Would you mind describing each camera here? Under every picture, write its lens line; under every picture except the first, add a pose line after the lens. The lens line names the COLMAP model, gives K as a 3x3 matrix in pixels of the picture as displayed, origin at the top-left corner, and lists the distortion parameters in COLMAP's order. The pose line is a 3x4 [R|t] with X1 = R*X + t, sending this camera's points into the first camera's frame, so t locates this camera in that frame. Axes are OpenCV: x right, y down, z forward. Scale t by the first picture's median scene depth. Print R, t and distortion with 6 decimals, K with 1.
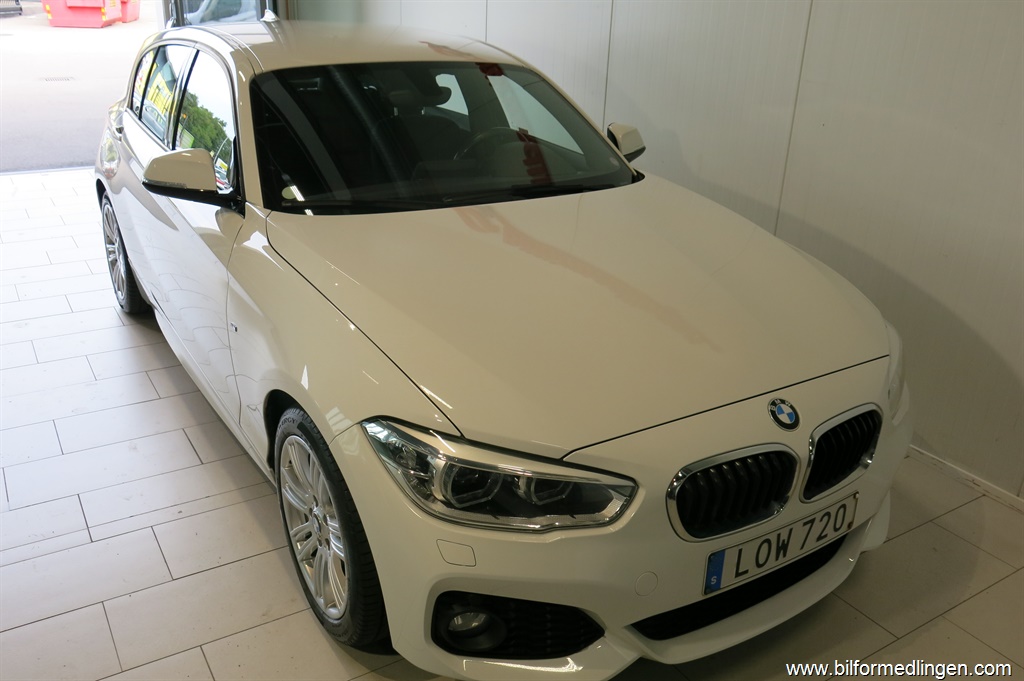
lens RADIAL K [[861.6, 0, 511.8], [0, 861.6, 361.4], [0, 0, 1]] dist [-0.032622, 0.000524]
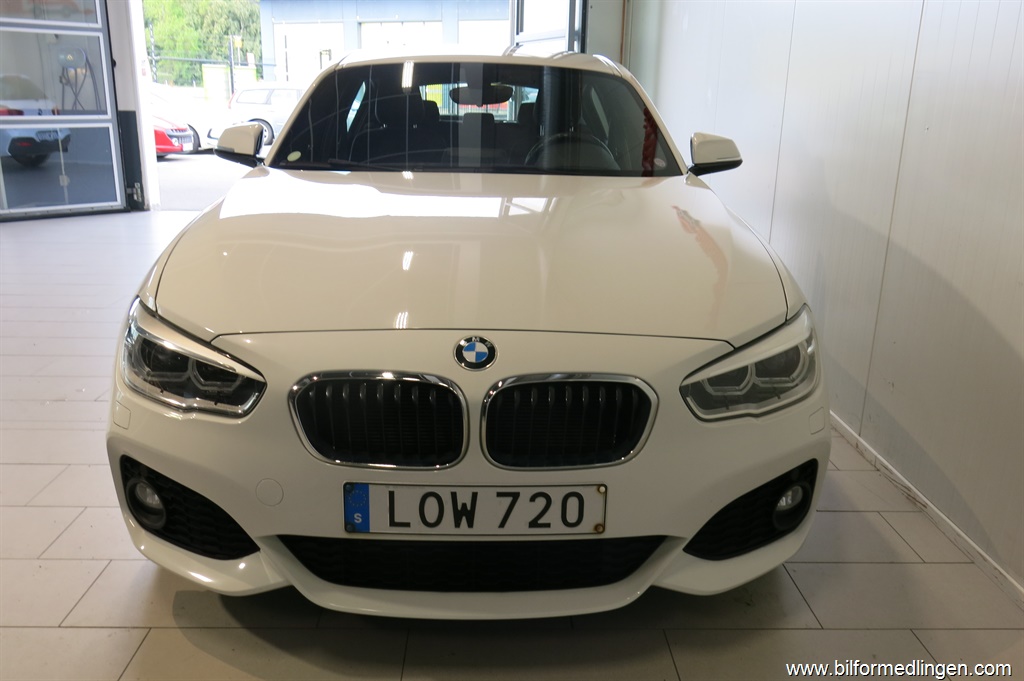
lens RADIAL K [[861.6, 0, 511.8], [0, 861.6, 361.4], [0, 0, 1]] dist [-0.032622, 0.000524]
pose [[0.863478, 0.137524, -0.485275, 0.770476], [-0.195445, 0.978173, -0.070557, 0.123715], [0.464980, 0.155769, 0.871510, 0.259494]]
